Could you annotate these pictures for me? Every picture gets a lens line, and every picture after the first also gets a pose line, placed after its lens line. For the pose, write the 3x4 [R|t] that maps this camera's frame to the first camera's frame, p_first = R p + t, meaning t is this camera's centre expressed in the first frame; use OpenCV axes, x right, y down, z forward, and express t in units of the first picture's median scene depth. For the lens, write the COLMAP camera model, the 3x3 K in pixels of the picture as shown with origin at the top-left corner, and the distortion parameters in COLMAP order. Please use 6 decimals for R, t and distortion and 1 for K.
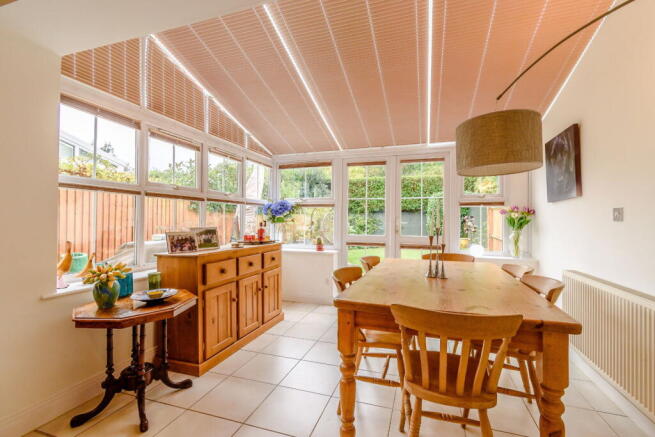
lens RADIAL K [[286.3, 0, 329.3], [0, 286.3, 218.2], [0, 0, 1]] dist [0.000243, 0.000068]
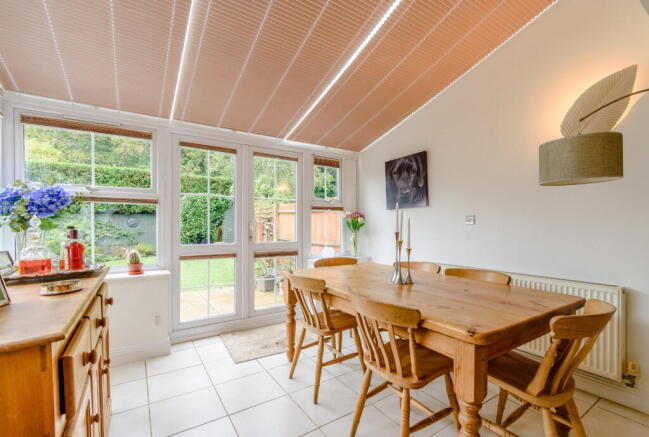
lens RADIAL K [[291.9, 0, 325.6], [0, 291.9, 224.2], [0, 0, 1]] dist [0.000850, 0.000232]
pose [[0.618084, -0.003331, 0.786105, -0.339014], [-0.003279, 0.999971, 0.006815, 0.000692], [-0.786105, -0.006790, 0.618055, 0.364268]]
